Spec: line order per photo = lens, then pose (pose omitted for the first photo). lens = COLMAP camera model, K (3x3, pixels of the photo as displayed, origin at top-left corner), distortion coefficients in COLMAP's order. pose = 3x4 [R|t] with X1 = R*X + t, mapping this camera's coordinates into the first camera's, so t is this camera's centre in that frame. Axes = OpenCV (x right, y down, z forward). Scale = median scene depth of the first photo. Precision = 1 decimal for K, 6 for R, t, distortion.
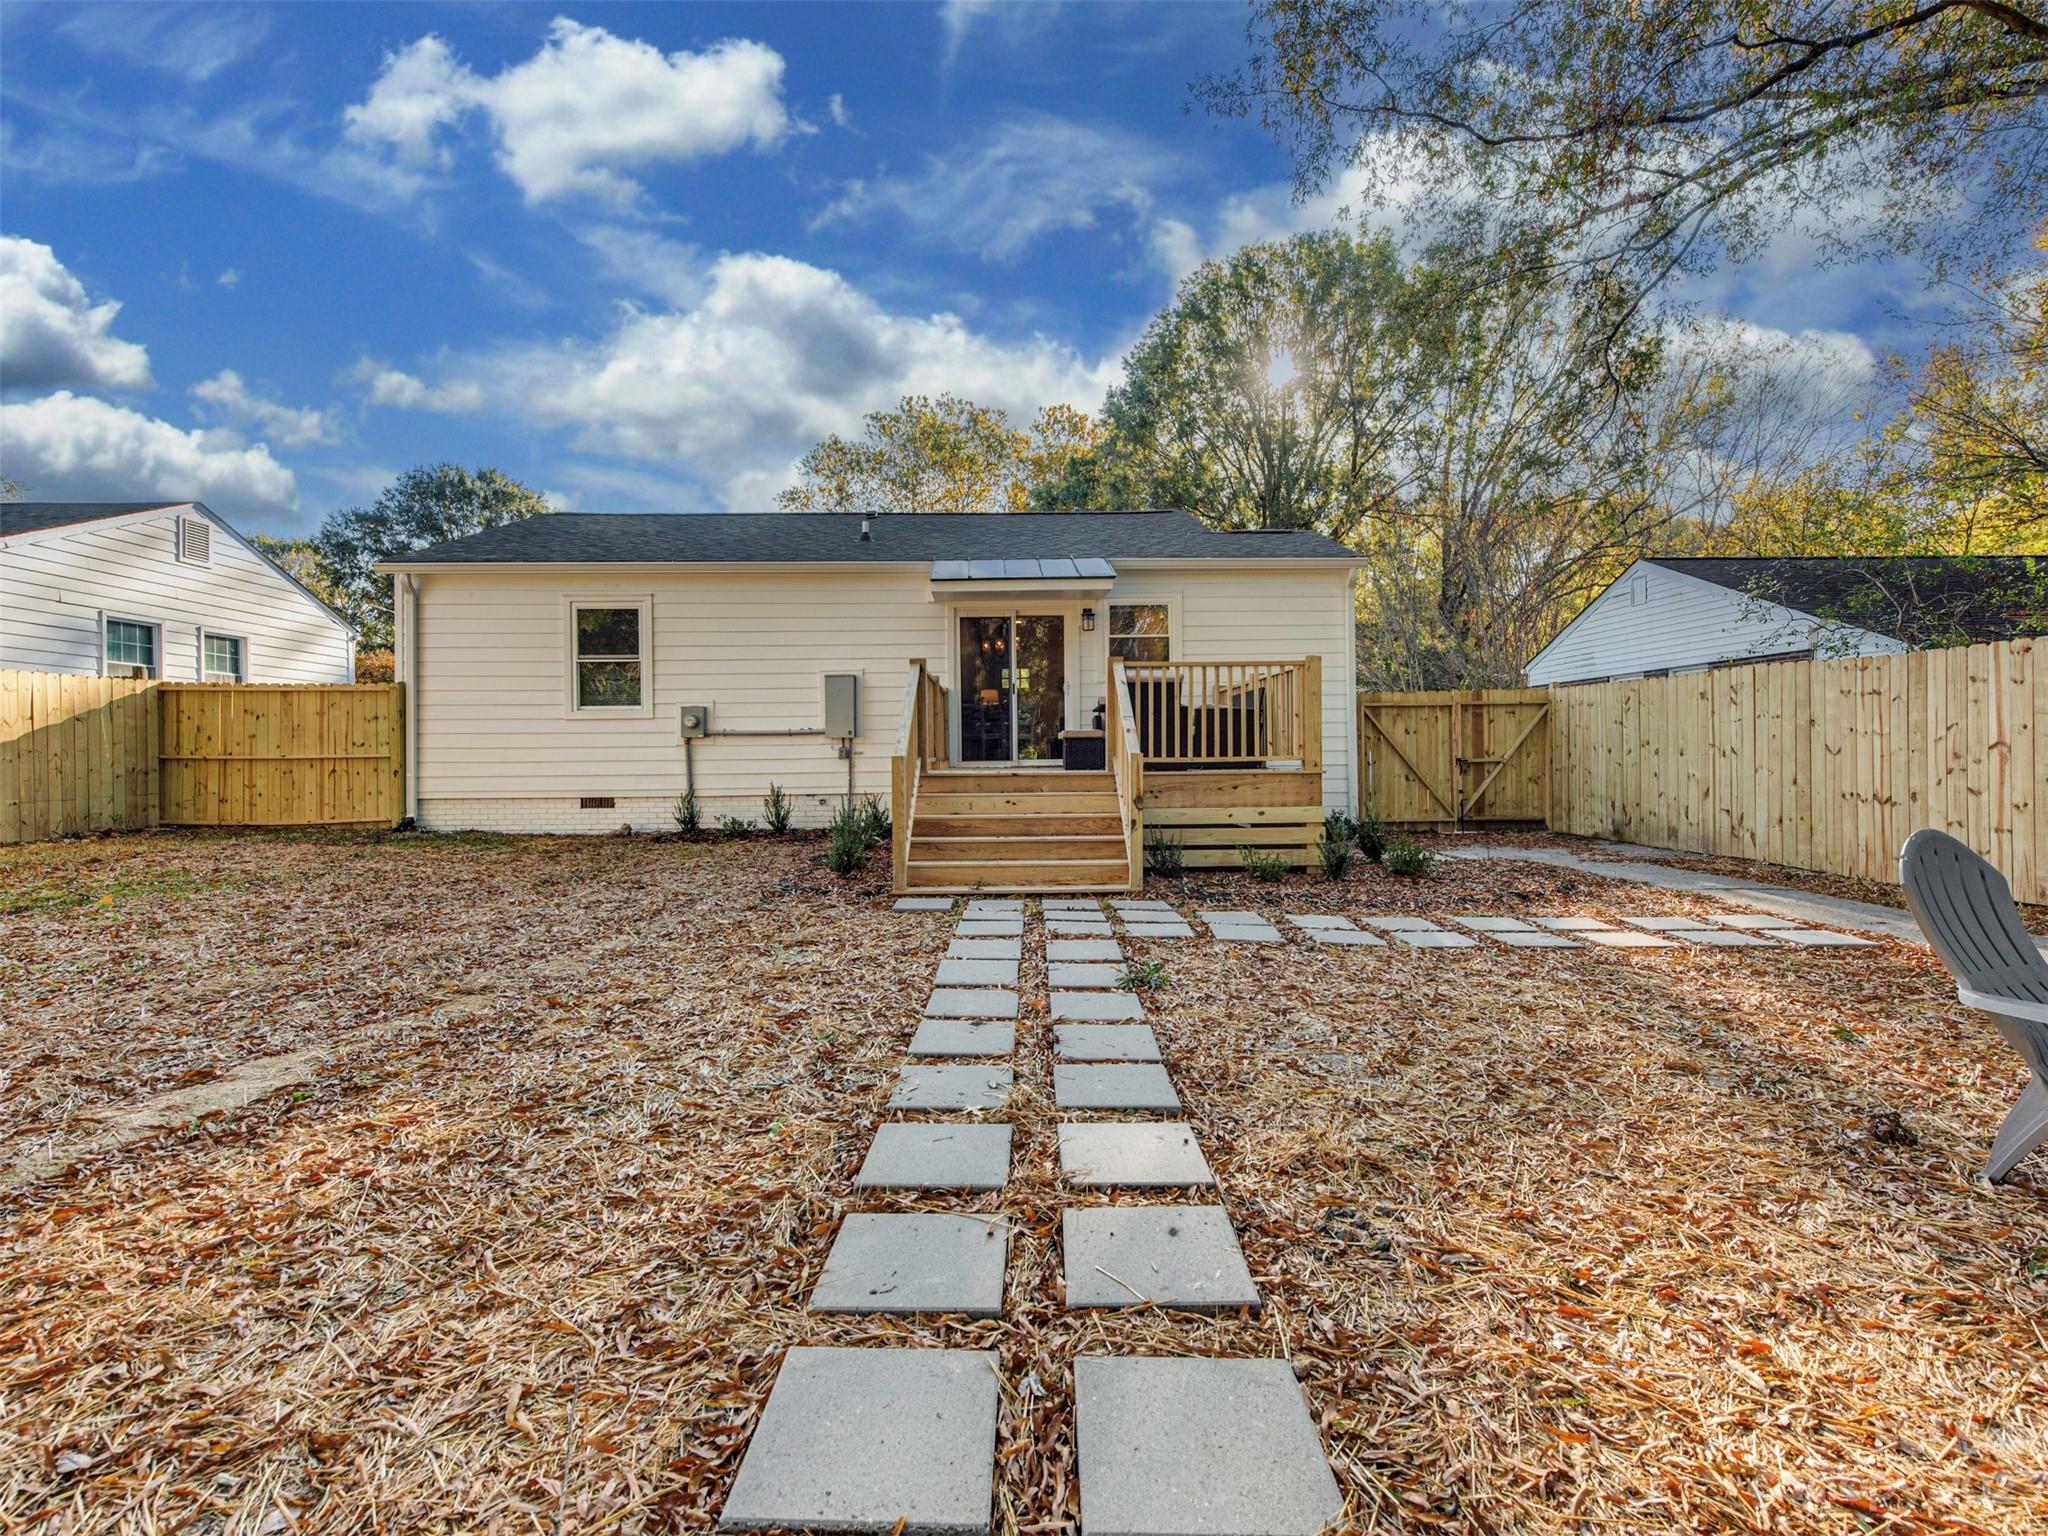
lens RADIAL K [[885.0, 0, 1035.0], [0, 885.0, 766.1], [0, 0, 1]] dist [0.003489, 0.000513]
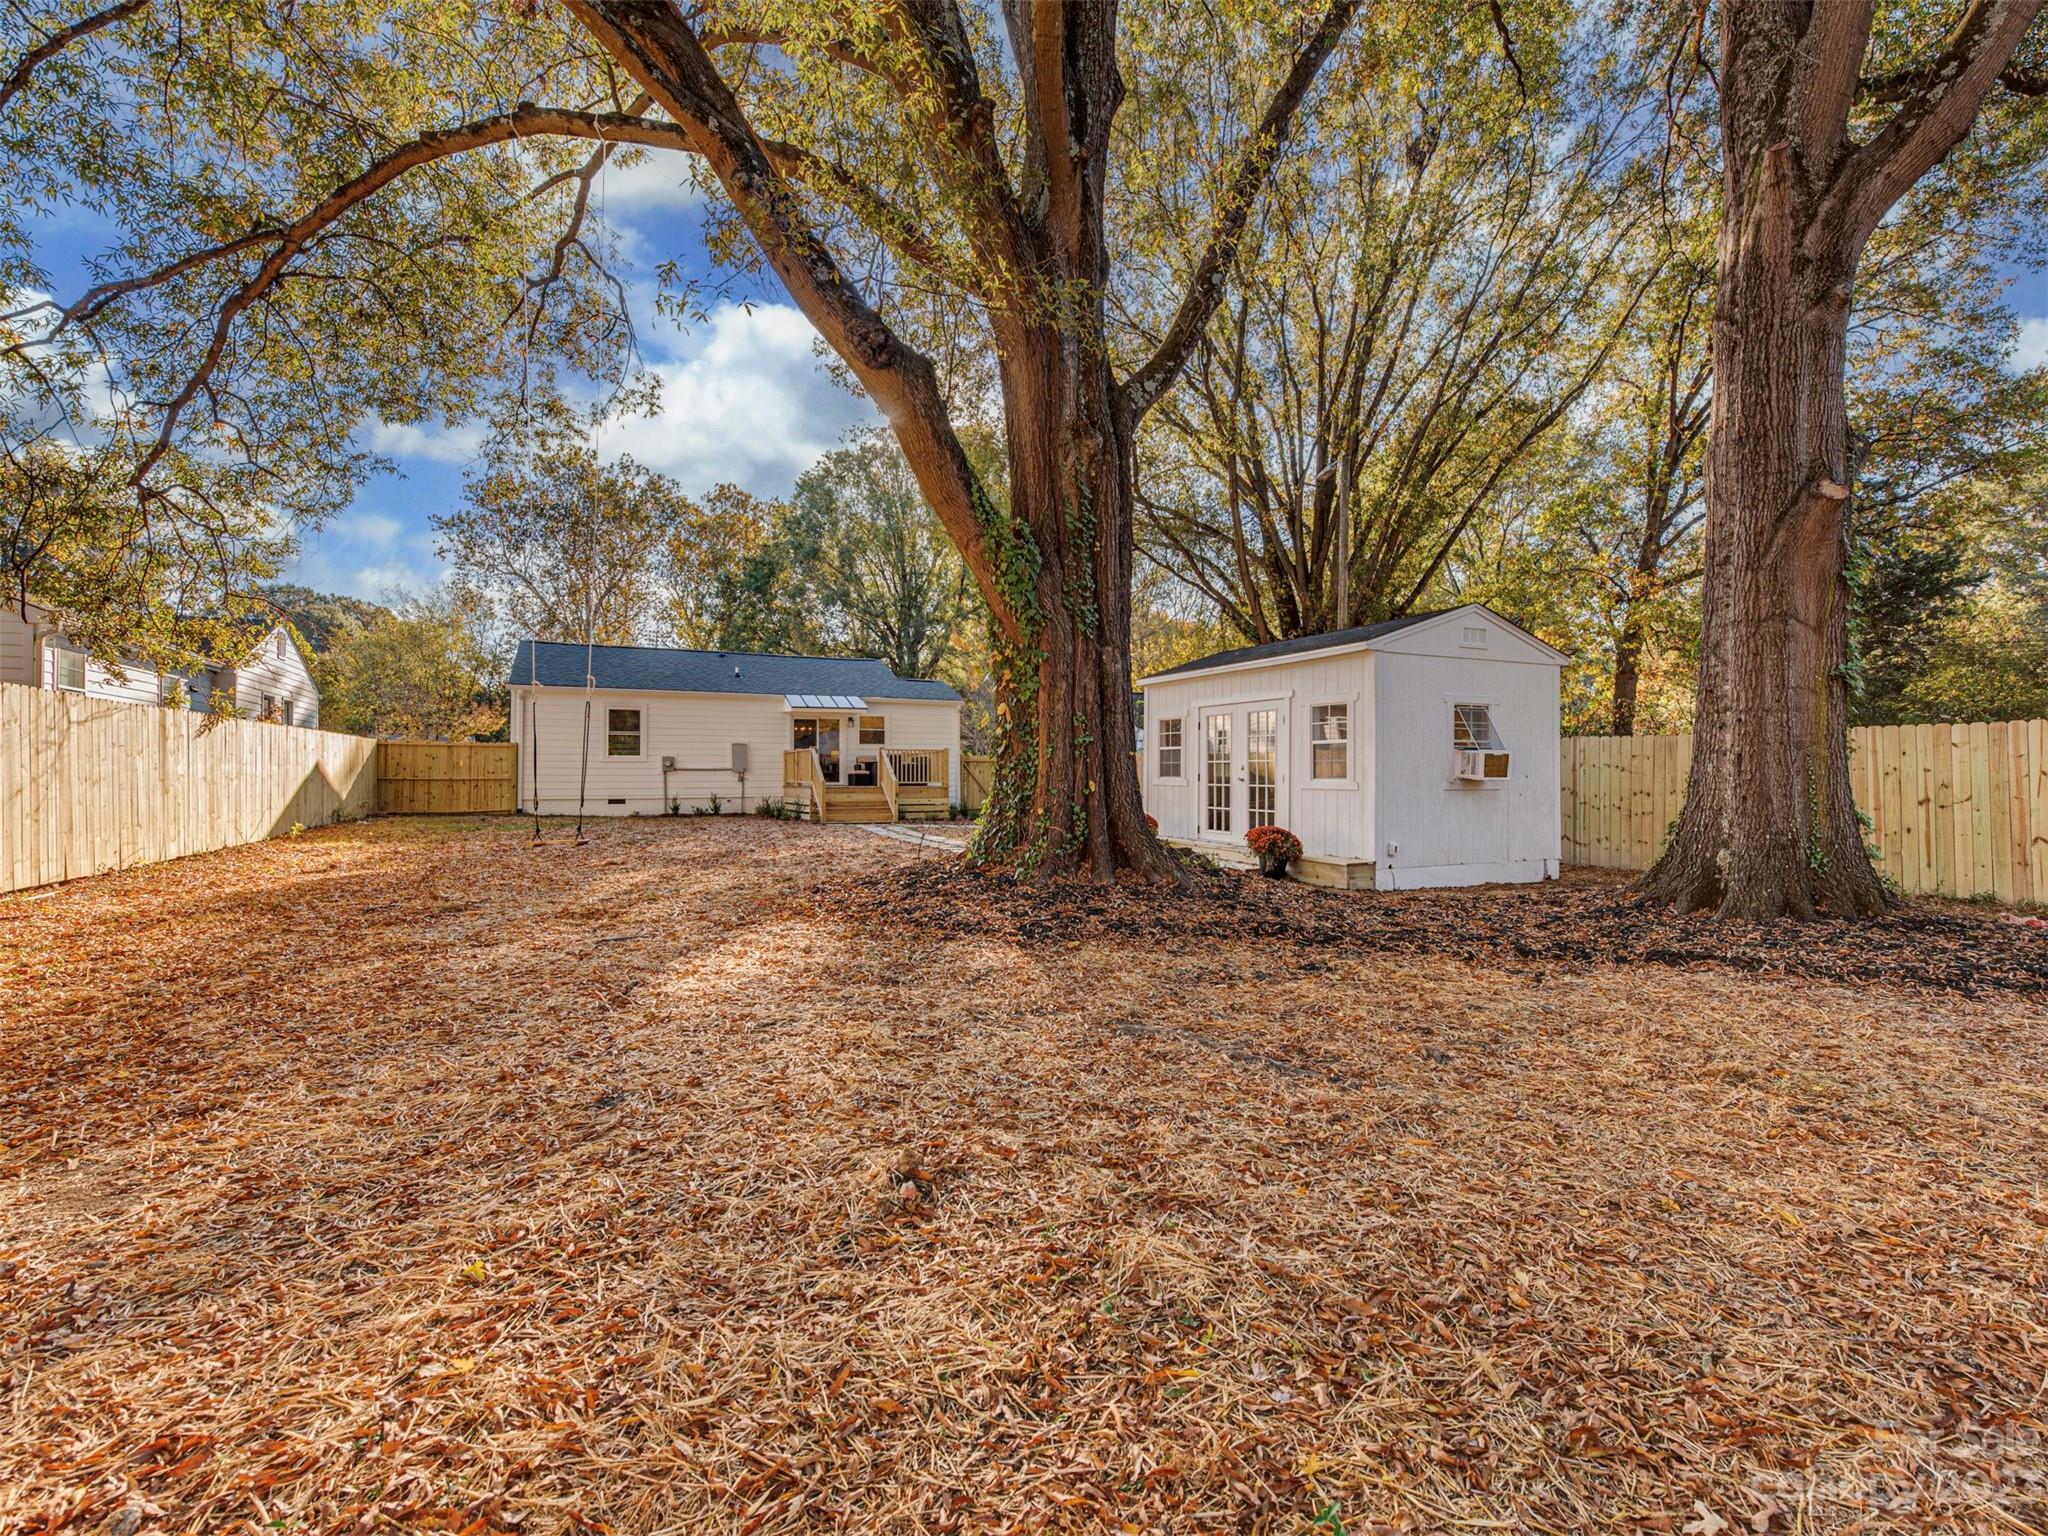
lens RADIAL K [[938.8, 0, 1034.6], [0, 938.8, 771.3], [0, 0, 1]] dist [-0.002140, 0.000038]
pose [[0.910828, 0.010392, 0.412655, -0.516836], [-0.003659, 0.999847, -0.017103, 0.004237], [-0.412770, 0.014068, 0.910727, -1.438526]]
